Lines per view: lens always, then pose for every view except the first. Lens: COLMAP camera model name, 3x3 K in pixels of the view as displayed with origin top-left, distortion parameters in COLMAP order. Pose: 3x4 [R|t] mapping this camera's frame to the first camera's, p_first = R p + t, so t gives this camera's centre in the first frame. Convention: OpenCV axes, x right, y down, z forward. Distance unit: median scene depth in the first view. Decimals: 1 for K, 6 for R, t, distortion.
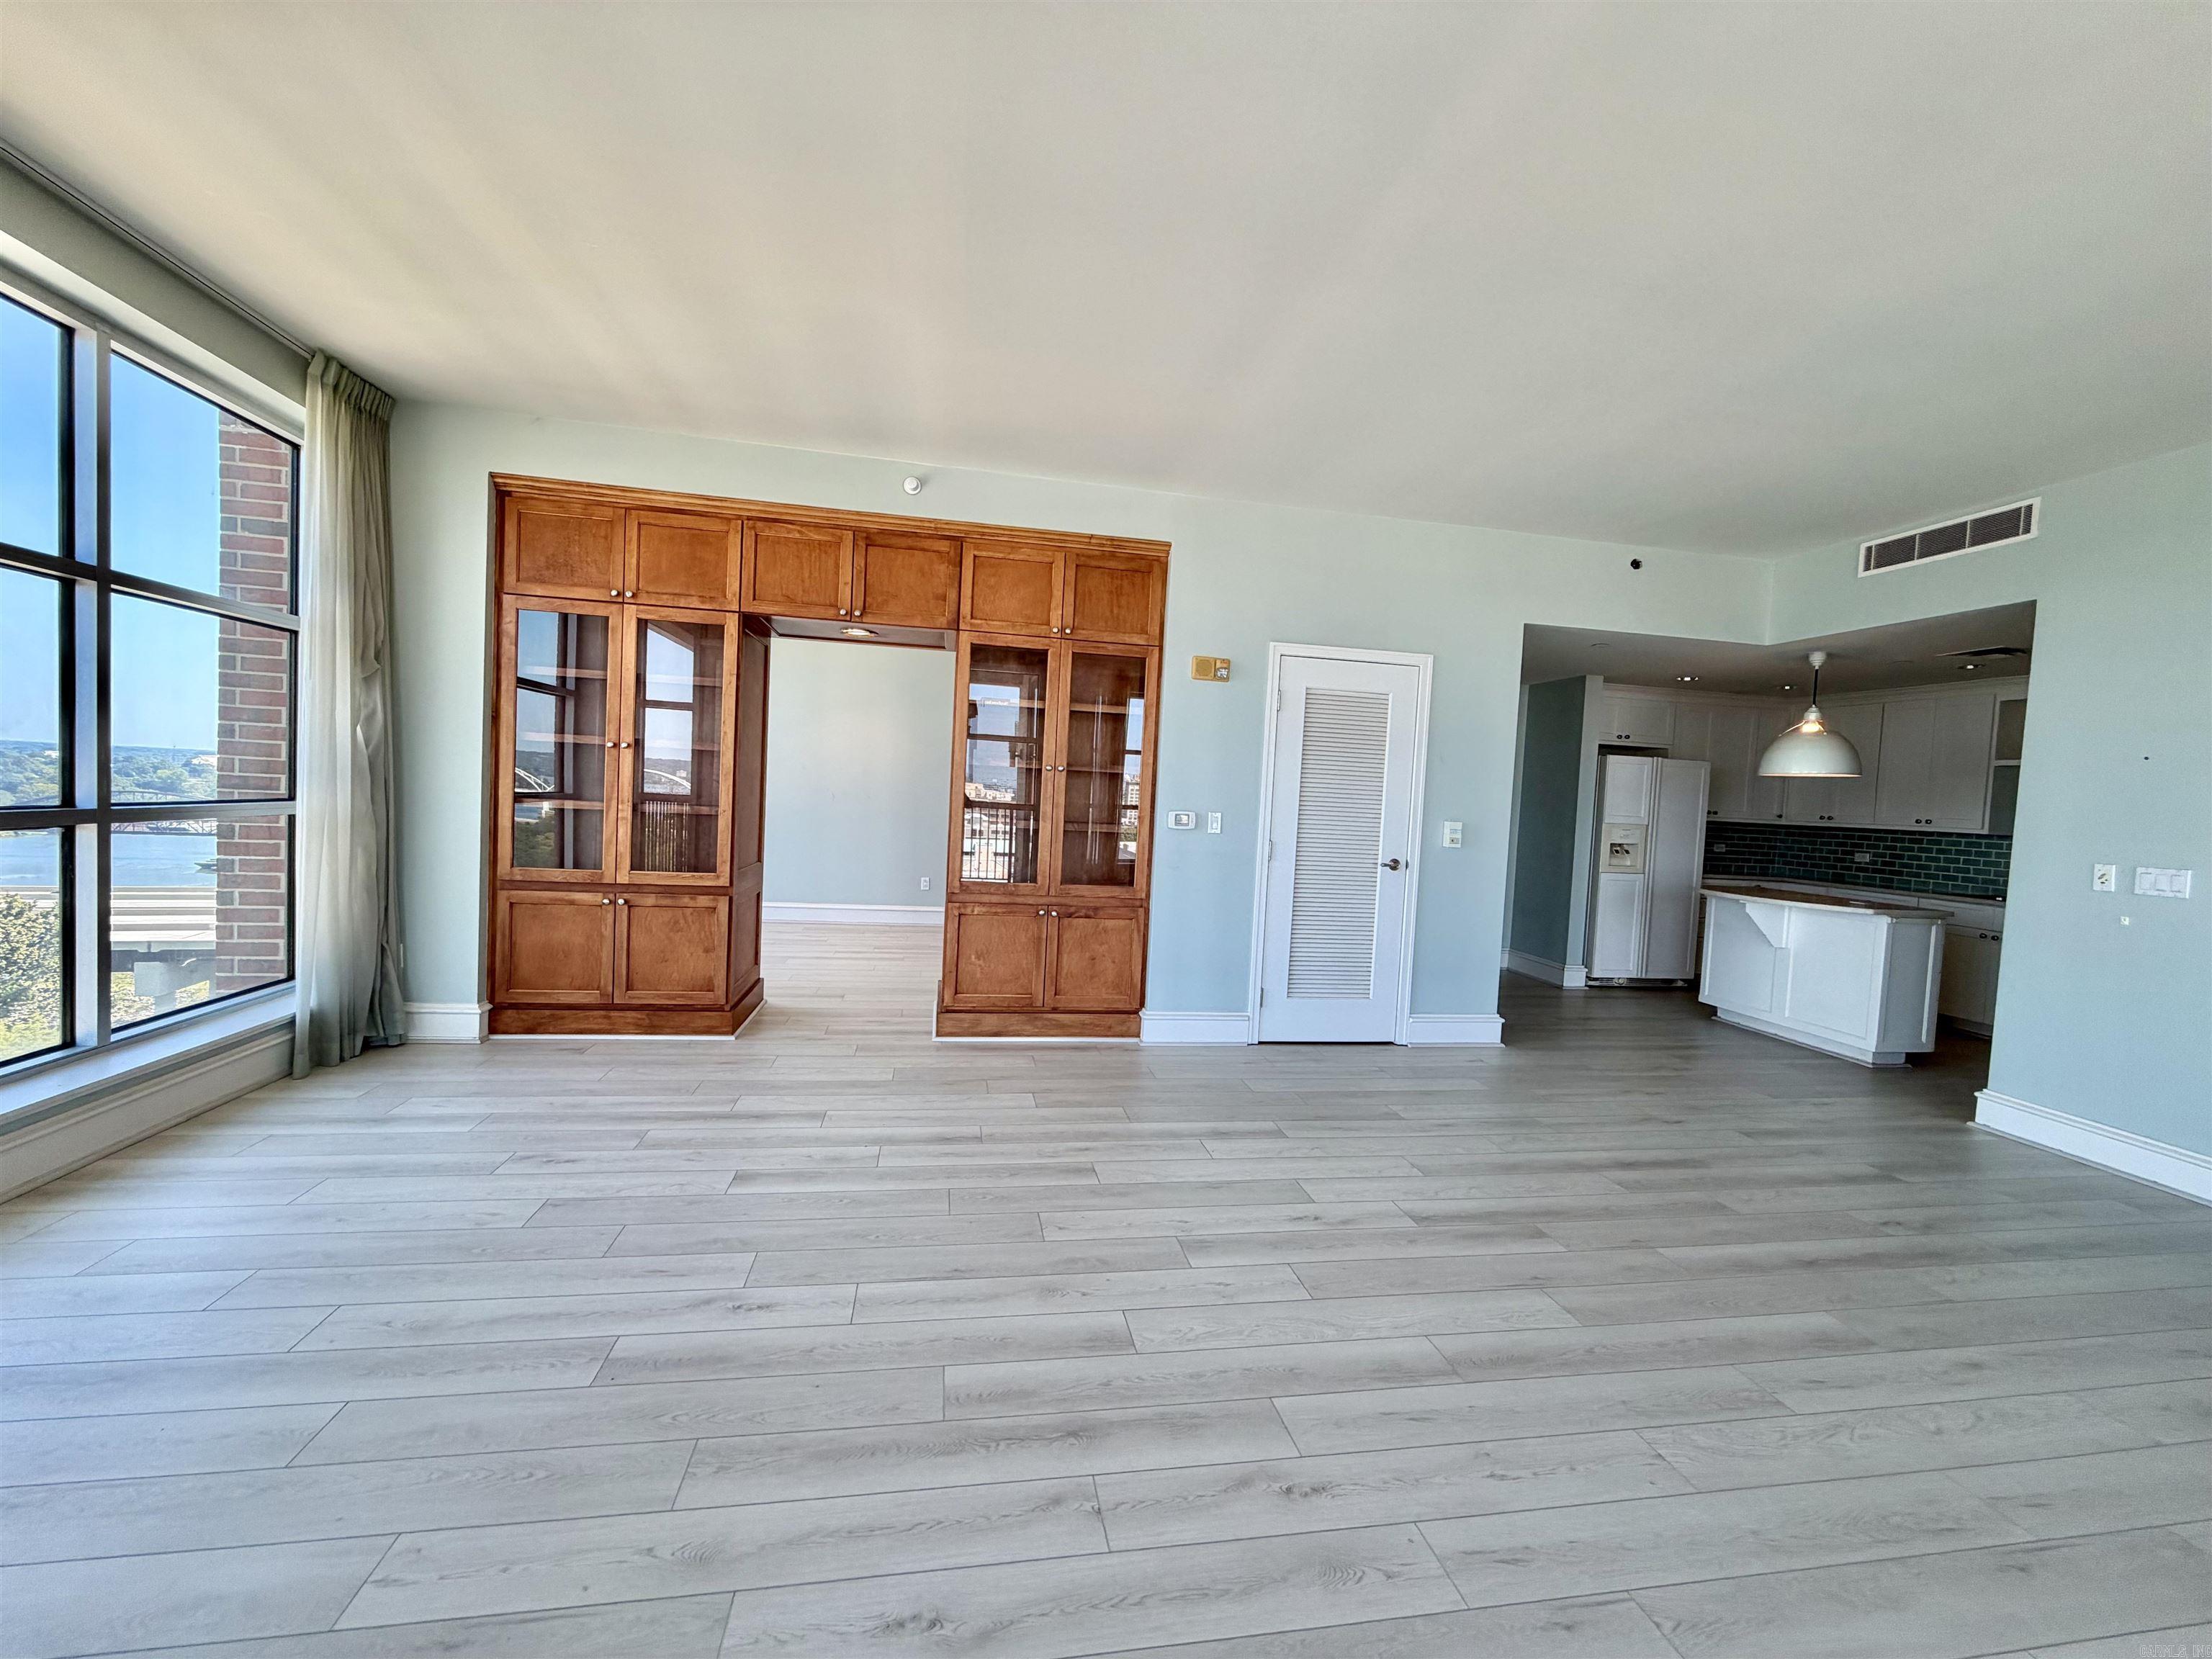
lens RADIAL K [[880.9, 0, 1099.9], [0, 880.9, 831.6], [0, 0, 1]] dist [0.000270, 0.000287]
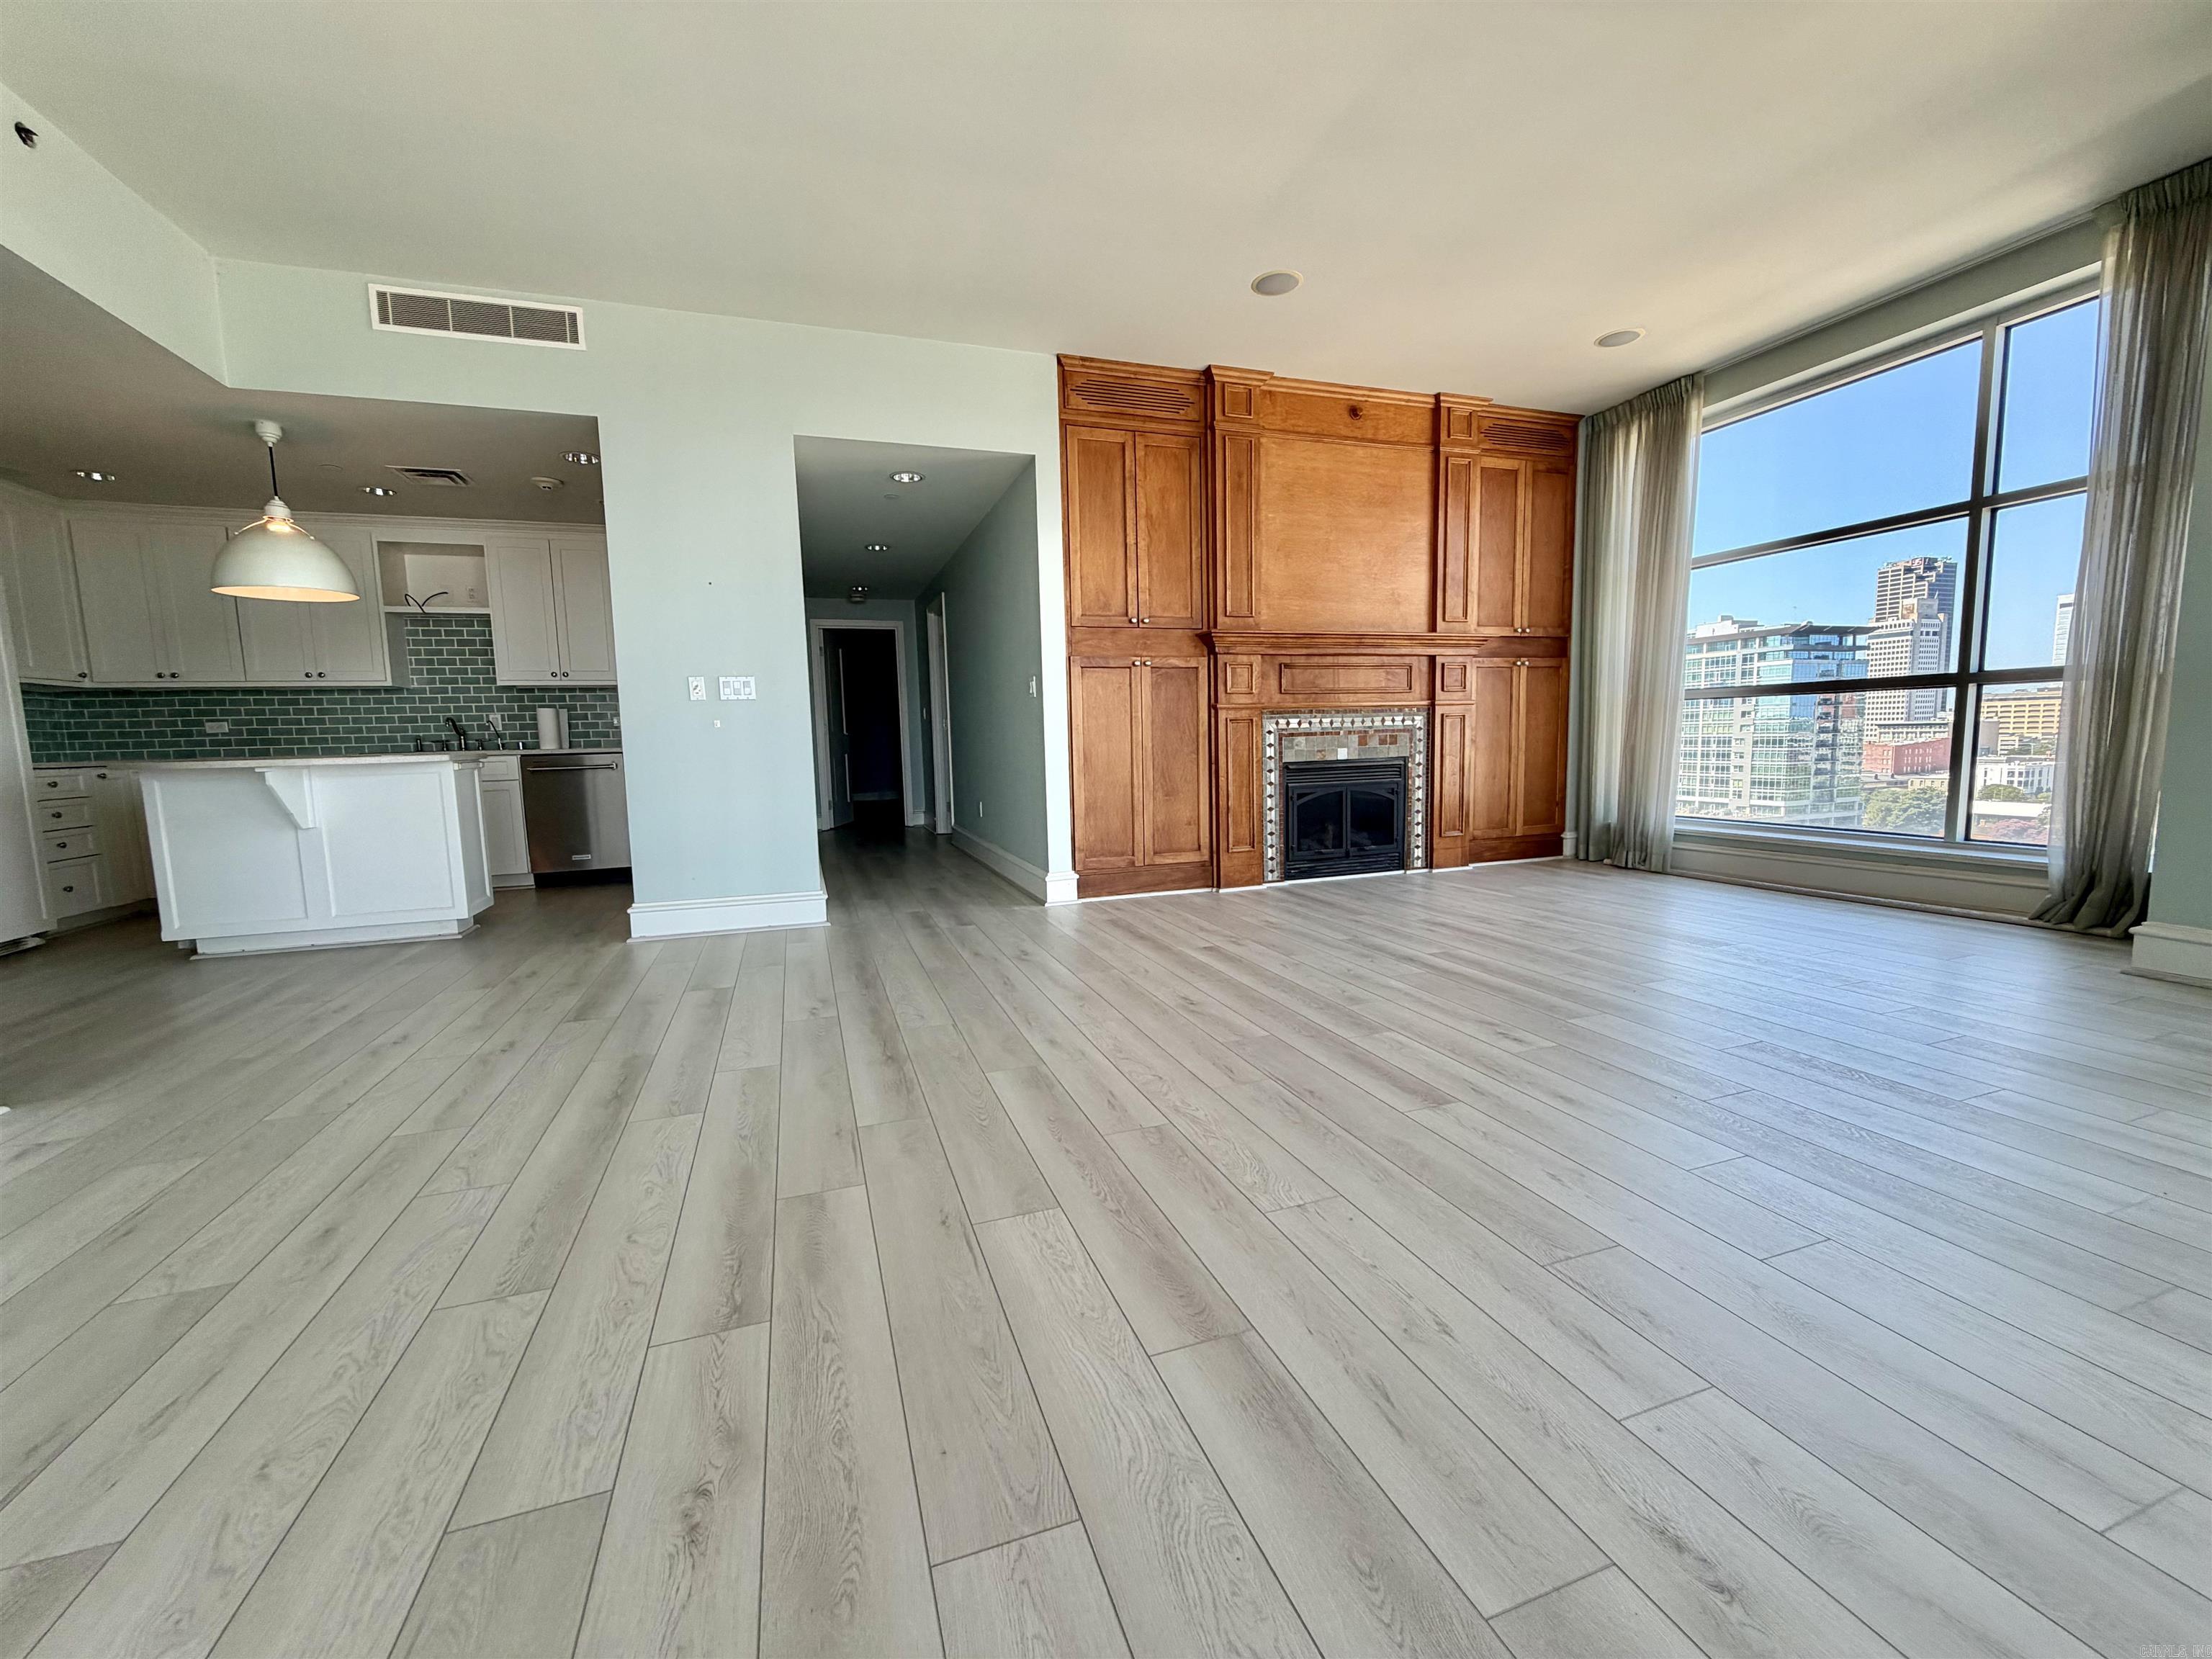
lens RADIAL K [[880.9, 0, 1093.2], [0, 880.9, 829.6], [0, 0, 1]] dist [0.000270, 0.000287]
pose [[-0.156873, -0.150179, 0.976134, -0.088305], [0.062995, 0.984837, 0.161642, 0.081326], [-0.985608, 0.086849, -0.145034, 0.682292]]
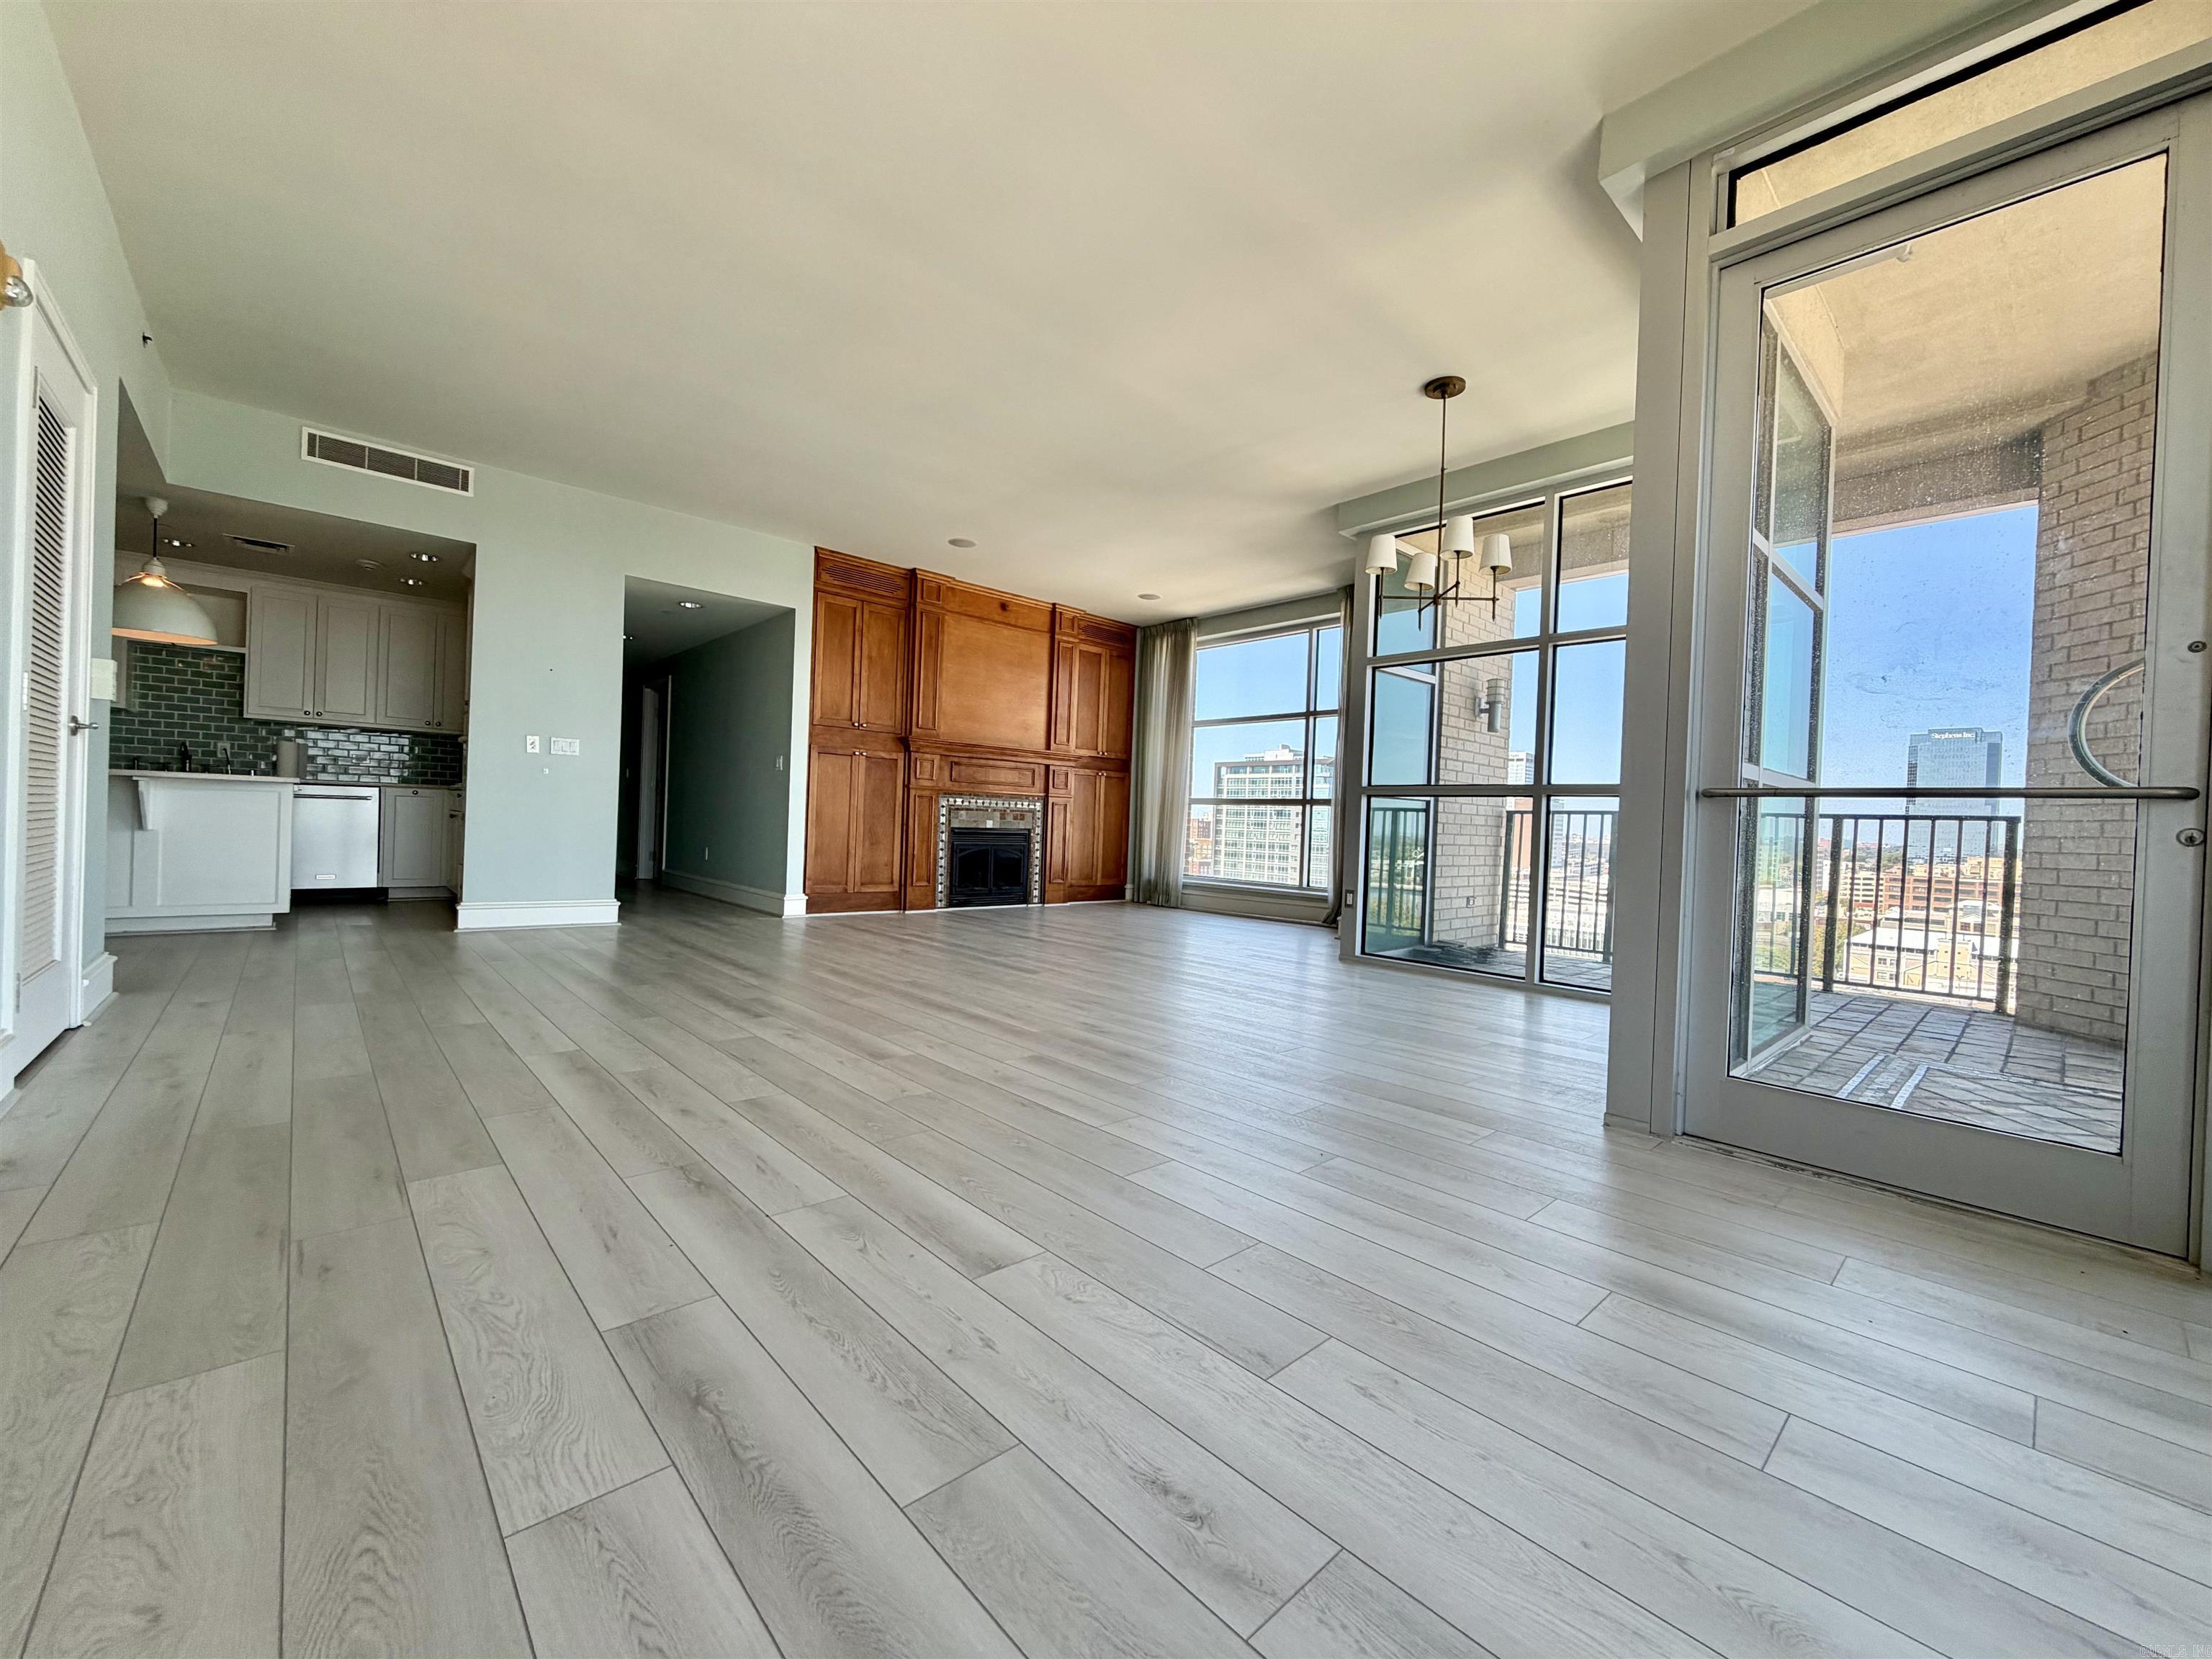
lens RADIAL K [[880.9, 0, 1096.9], [0, 880.9, 831.7], [0, 0, 1]] dist [0.000270, 0.000287]
pose [[-0.529320, -0.079113, 0.844725, -0.719098], [-0.025176, 0.996669, 0.077568, 0.060955], [-0.848048, 0.019792, -0.529549, 0.994323]]
